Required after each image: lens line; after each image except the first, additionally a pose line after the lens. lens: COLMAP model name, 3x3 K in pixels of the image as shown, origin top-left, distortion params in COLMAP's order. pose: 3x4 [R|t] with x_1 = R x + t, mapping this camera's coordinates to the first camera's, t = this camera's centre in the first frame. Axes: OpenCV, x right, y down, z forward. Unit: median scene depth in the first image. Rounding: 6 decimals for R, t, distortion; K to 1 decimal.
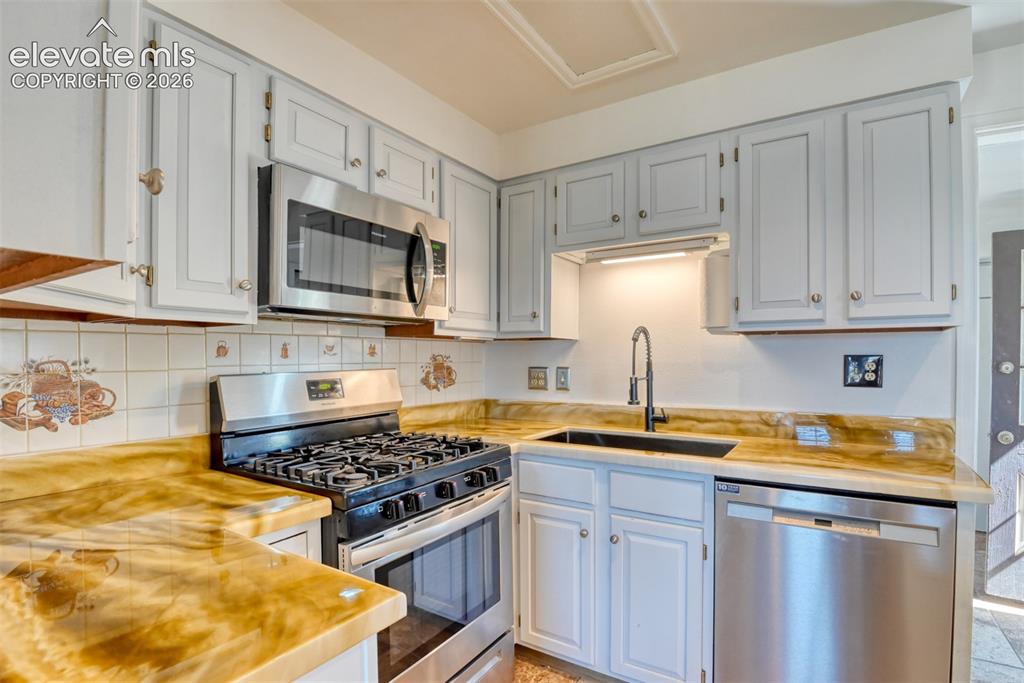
lens RADIAL K [[499.6, 0, 512.3], [0, 499.6, 360.1], [0, 0, 1]] dist [-0.017506, 0.000138]
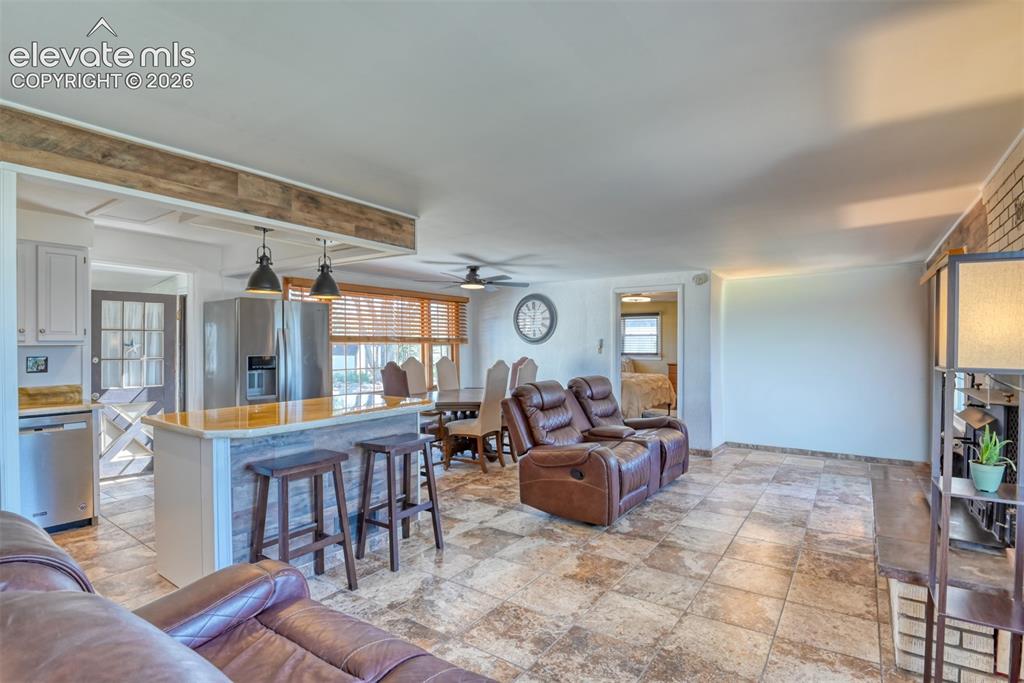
lens RADIAL K [[496.7, 0, 498.7], [0, 496.7, 343.6], [0, 0, 1]] dist [-0.031560, -0.000587]
pose [[0.076167, 0.004967, 0.997083, -1.146778], [0.002592, 0.999983, -0.005179, -0.050674], [-0.997092, 0.002979, 0.076153, -1.055702]]
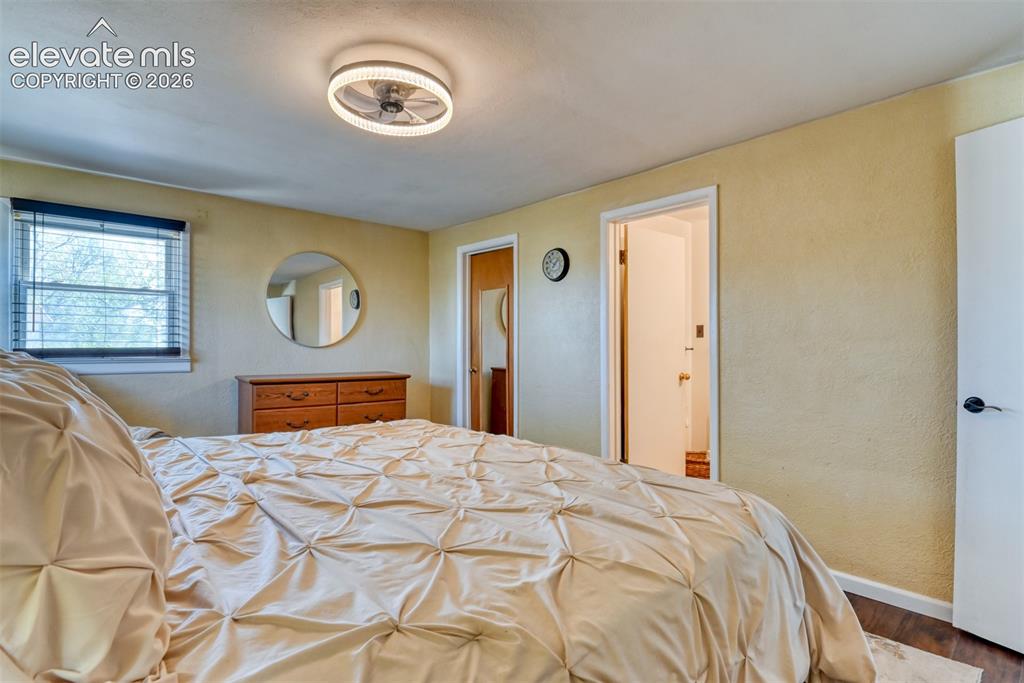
lens RADIAL K [[506.3, 0, 517.3], [0, 506.3, 344.5], [0, 0, 1]] dist [-0.026943, -0.000023]
pose [[-0.963362, 0.005563, 0.268147, 3.077018], [0.003459, 0.999959, -0.008316, 0.038974], [-0.268182, -0.007084, -0.963342, -1.013226]]
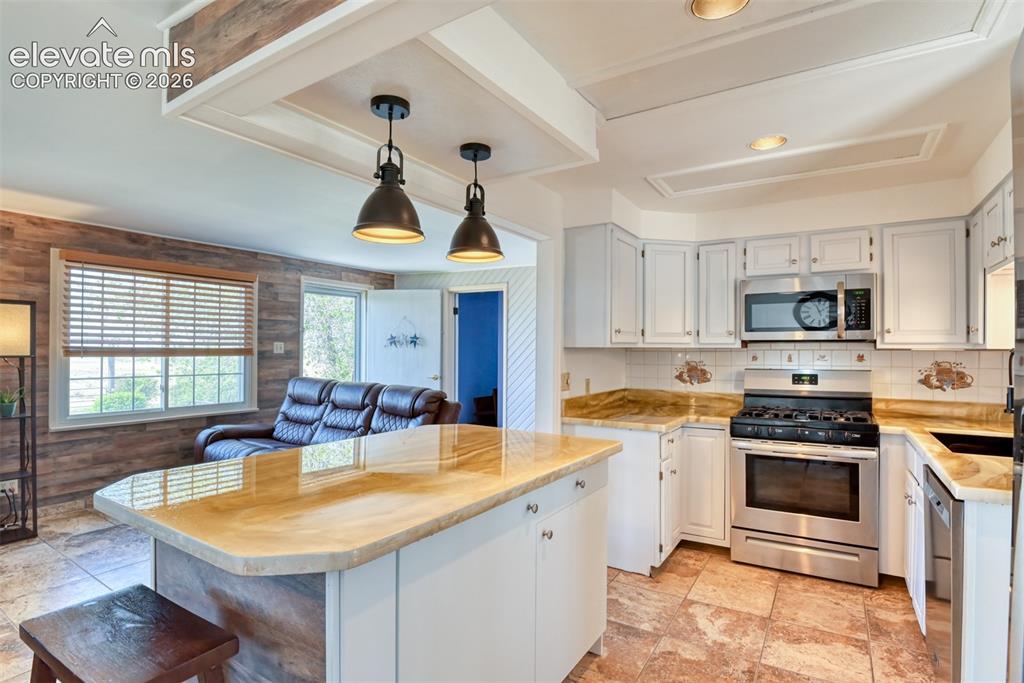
lens RADIAL K [[506.3, 0, 517.3], [0, 506.3, 344.5], [0, 0, 1]] dist [-0.026943, -0.000023]
pose [[0.004386, -0.005925, -0.999973, 1.445080], [-0.006661, 0.999960, -0.005955, -0.051555], [0.999968, 0.006686, 0.004347, -0.070988]]
